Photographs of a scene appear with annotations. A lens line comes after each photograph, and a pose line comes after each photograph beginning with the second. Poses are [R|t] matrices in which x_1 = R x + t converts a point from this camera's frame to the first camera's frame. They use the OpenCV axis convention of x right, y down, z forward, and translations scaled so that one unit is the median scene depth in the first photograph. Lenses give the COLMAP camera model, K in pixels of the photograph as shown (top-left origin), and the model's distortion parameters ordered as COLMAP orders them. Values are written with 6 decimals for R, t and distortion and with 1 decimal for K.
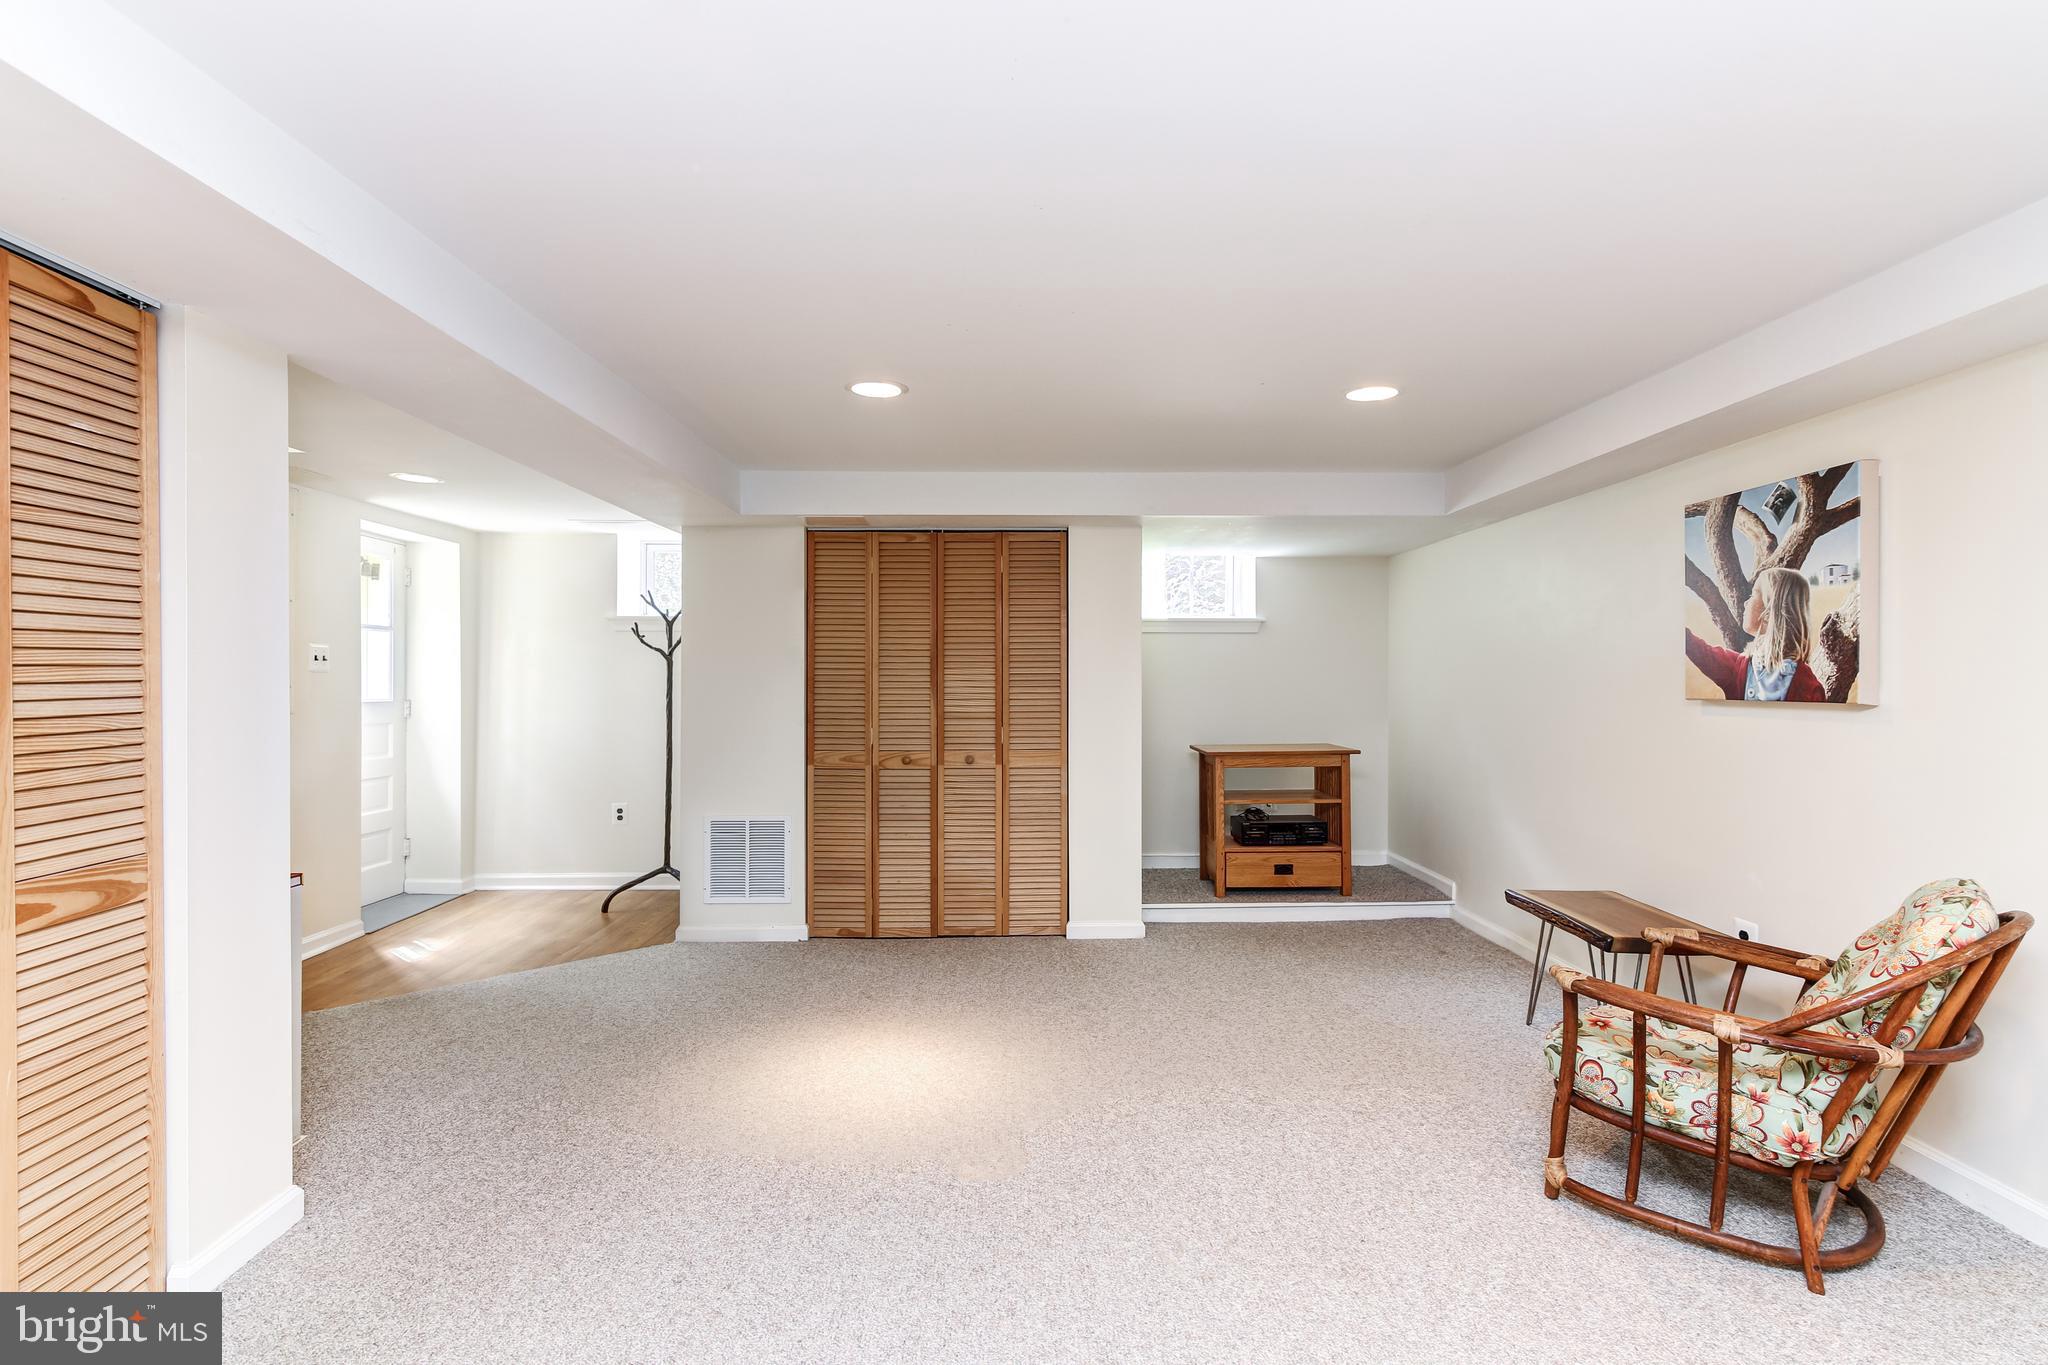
lens RADIAL K [[940.8, 0, 1028.6], [0, 940.8, 680.1], [0, 0, 1]] dist [0.001207, 0.000241]
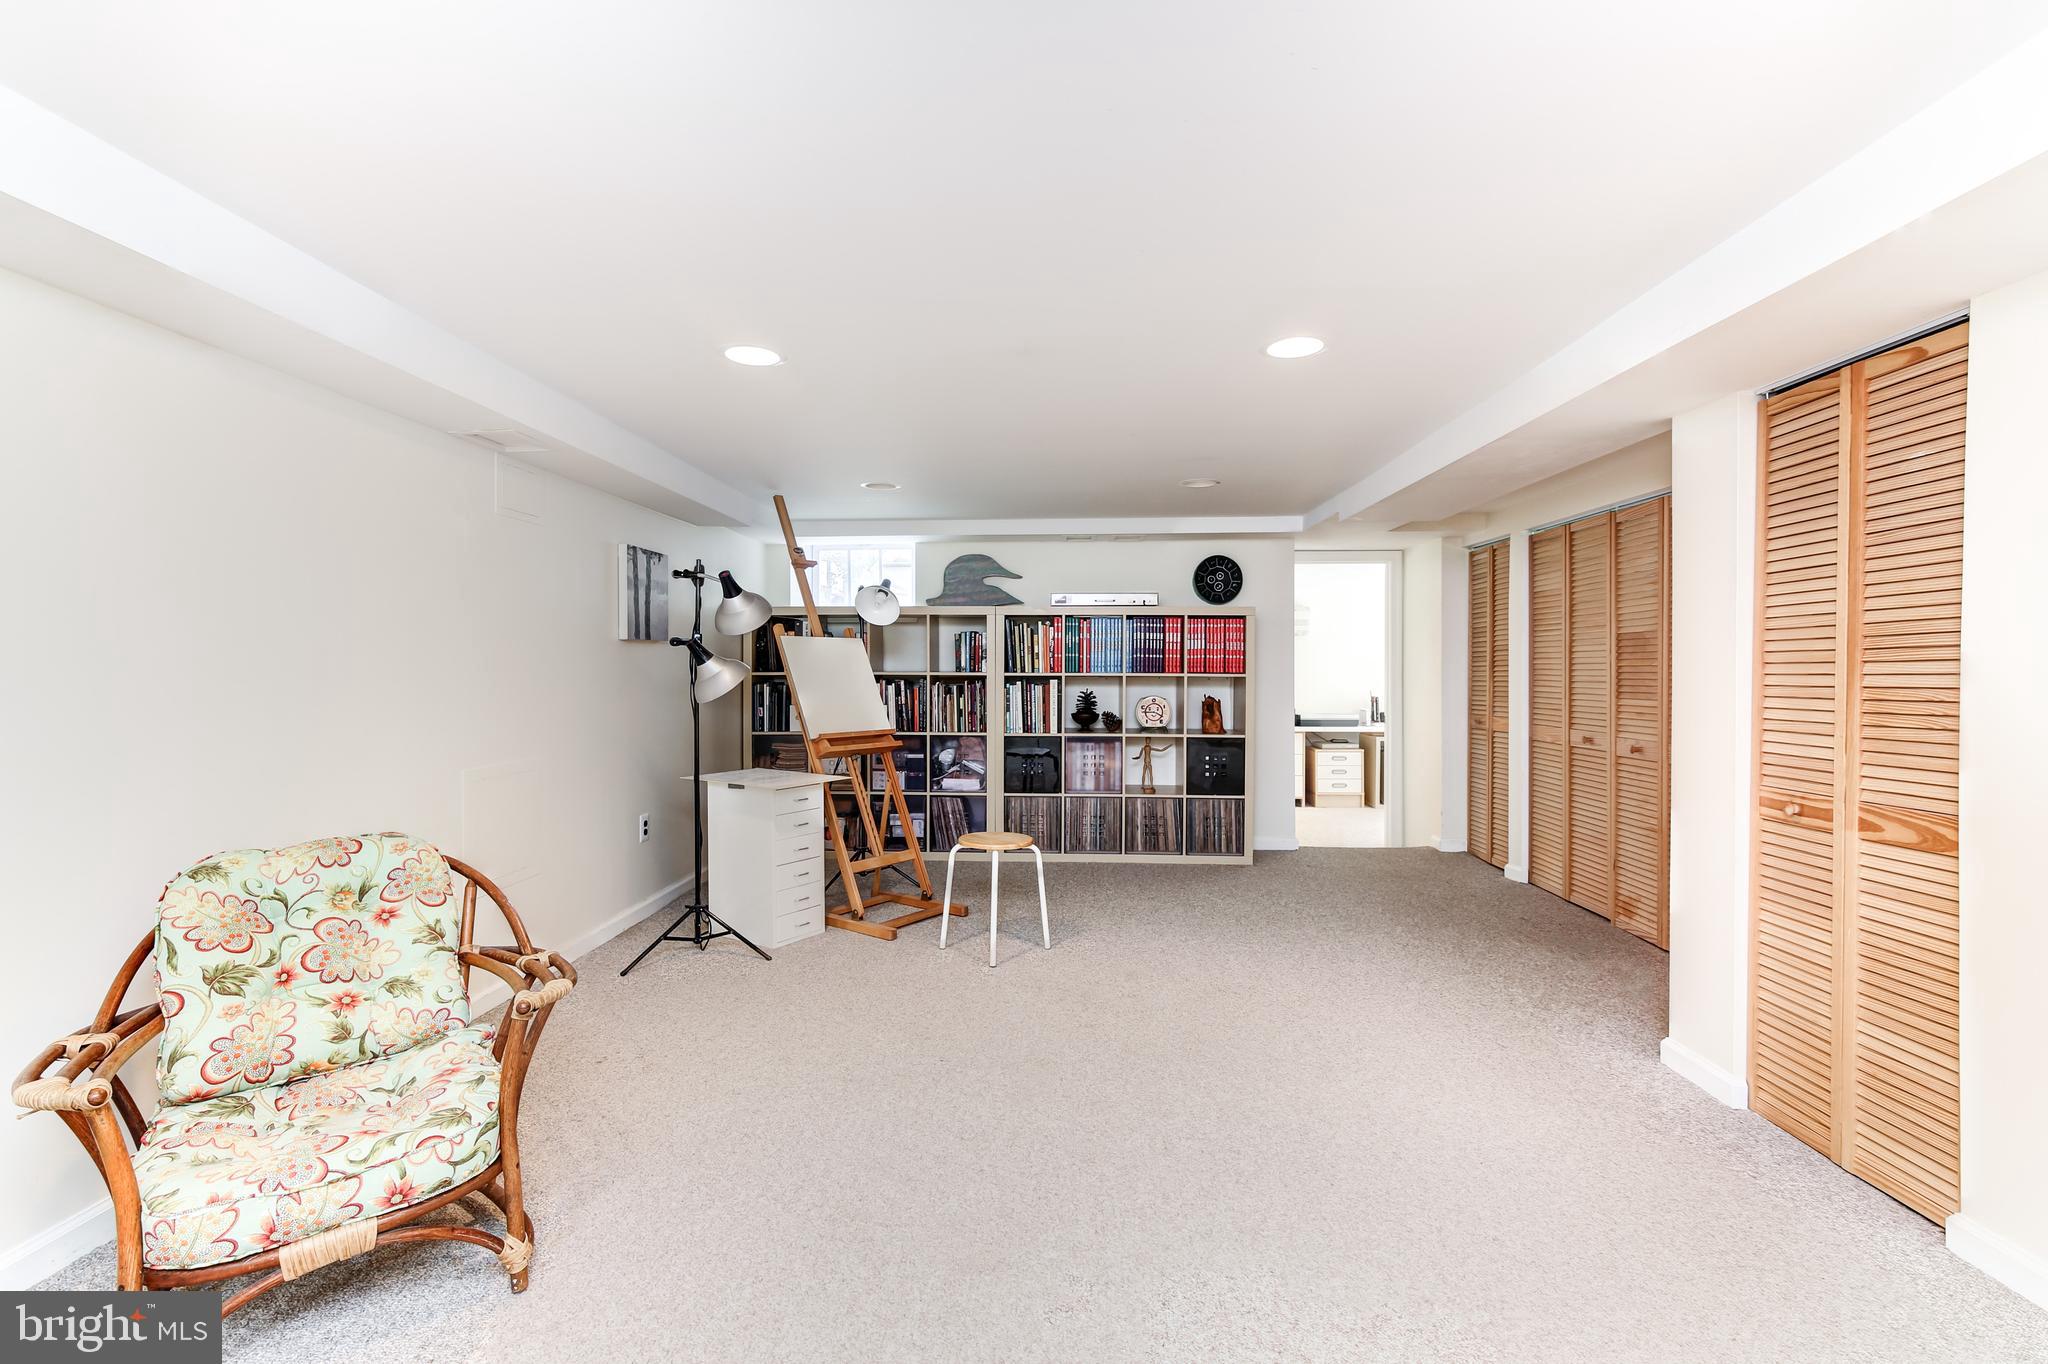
lens RADIAL K [[940.8, 0, 1021.8], [0, 940.8, 678.9], [0, 0, 1]] dist [0.001207, 0.000241]
pose [[-0.998174, -0.005122, 0.060191, 0.061826], [-0.004412, 0.999919, 0.011926, 0.010475], [-0.060247, 0.011639, -0.998116, 1.468586]]
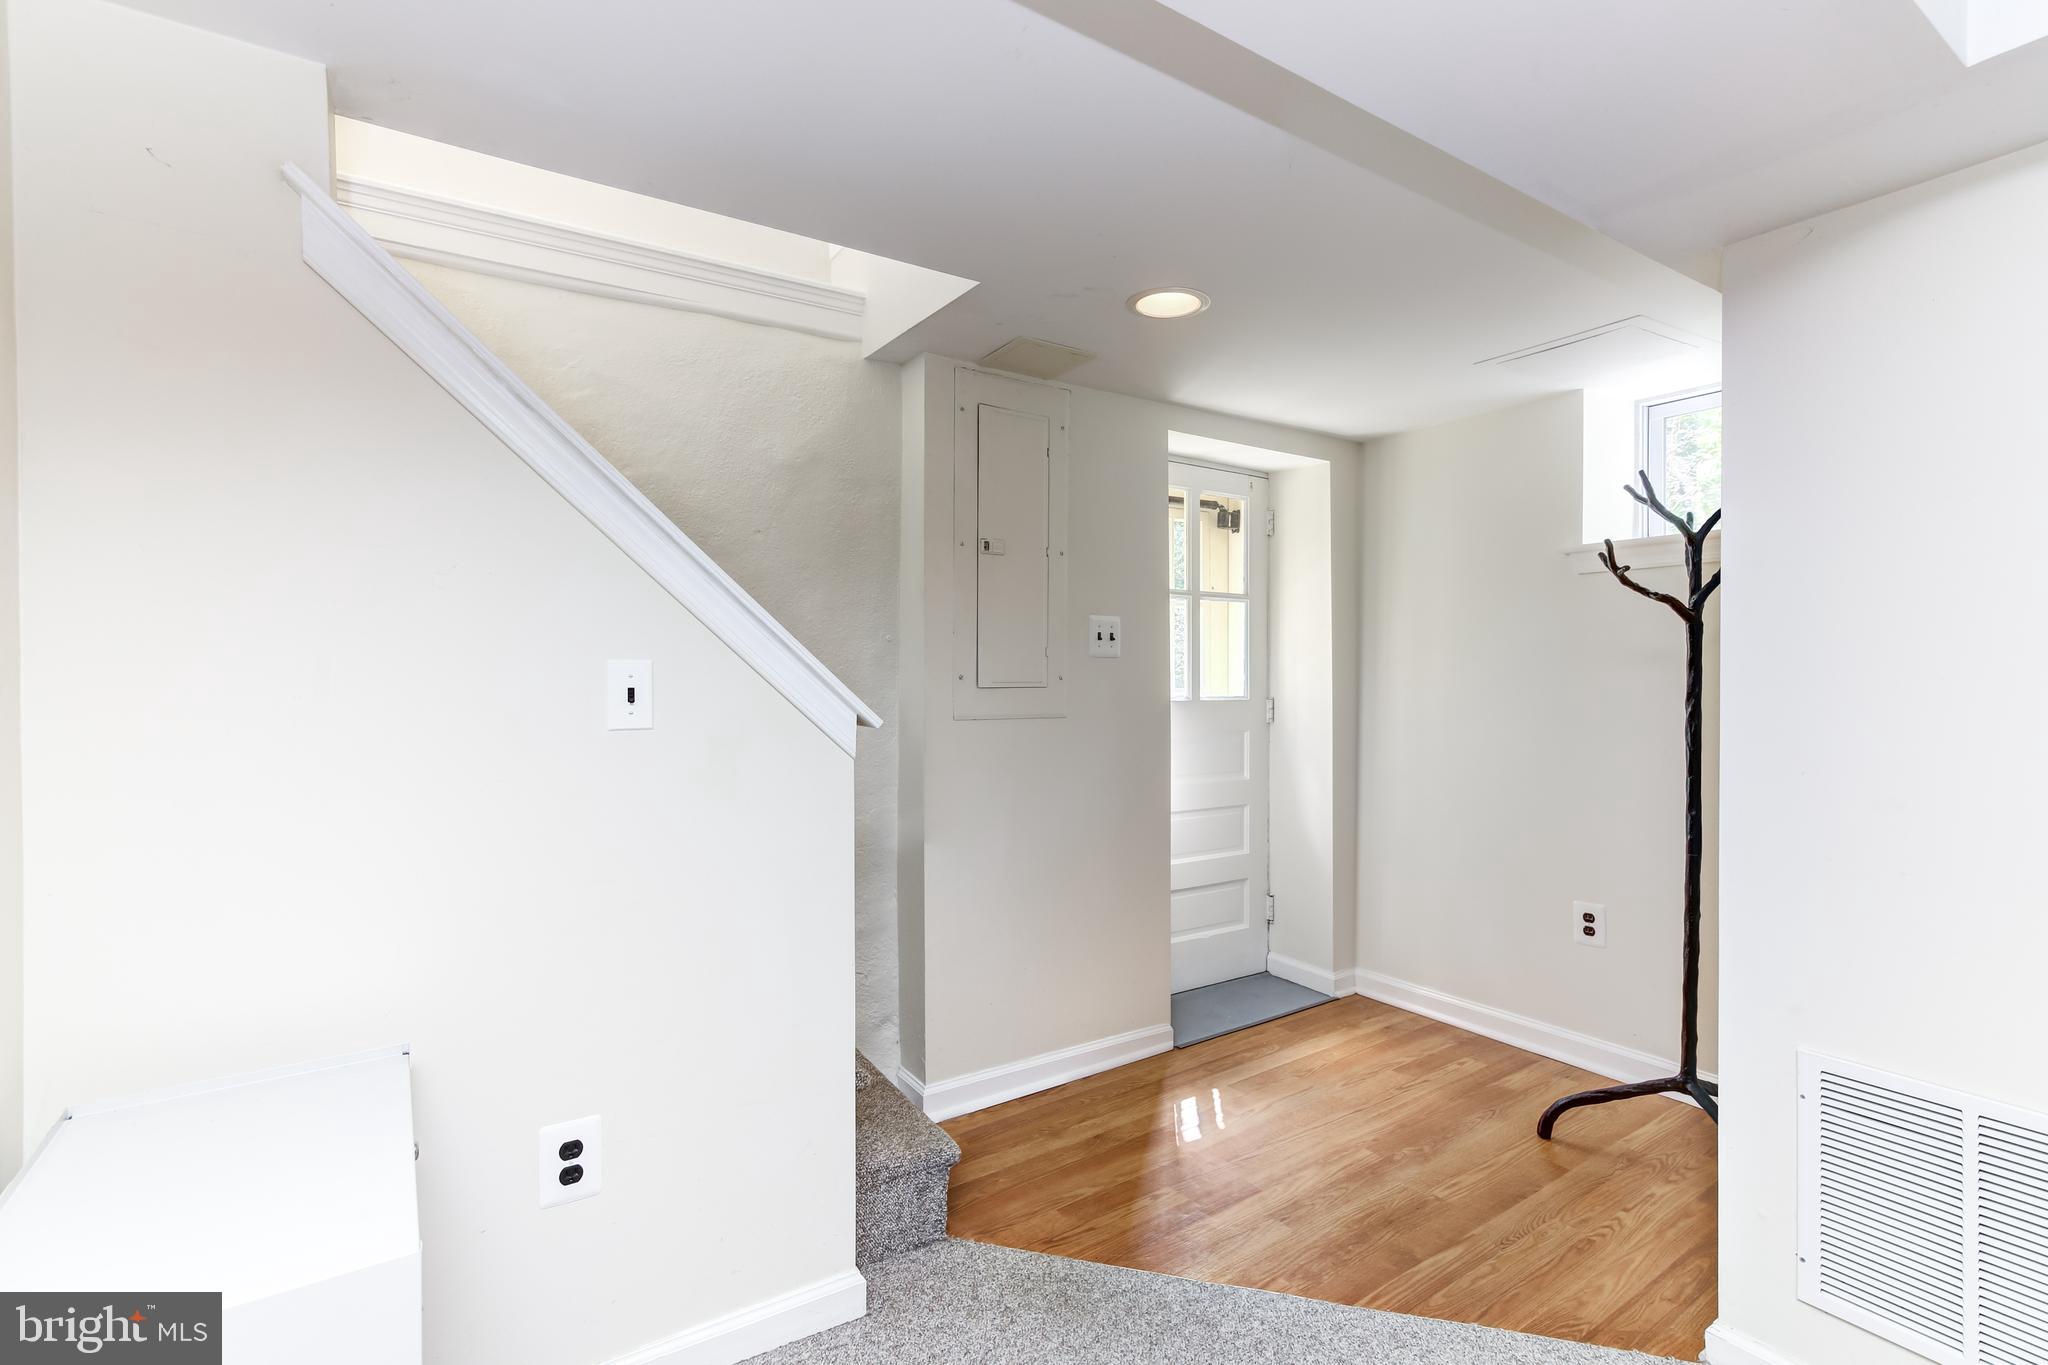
lens RADIAL K [[940.8, 0, 1031.8], [0, 940.8, 680.1], [0, 0, 1]] dist [0.001207, 0.000241]
pose [[0.544872, 0.002308, -0.838516, -0.176440], [0.003445, 0.999982, 0.004991, 0.003763], [0.838512, -0.005608, 0.544854, 0.488717]]
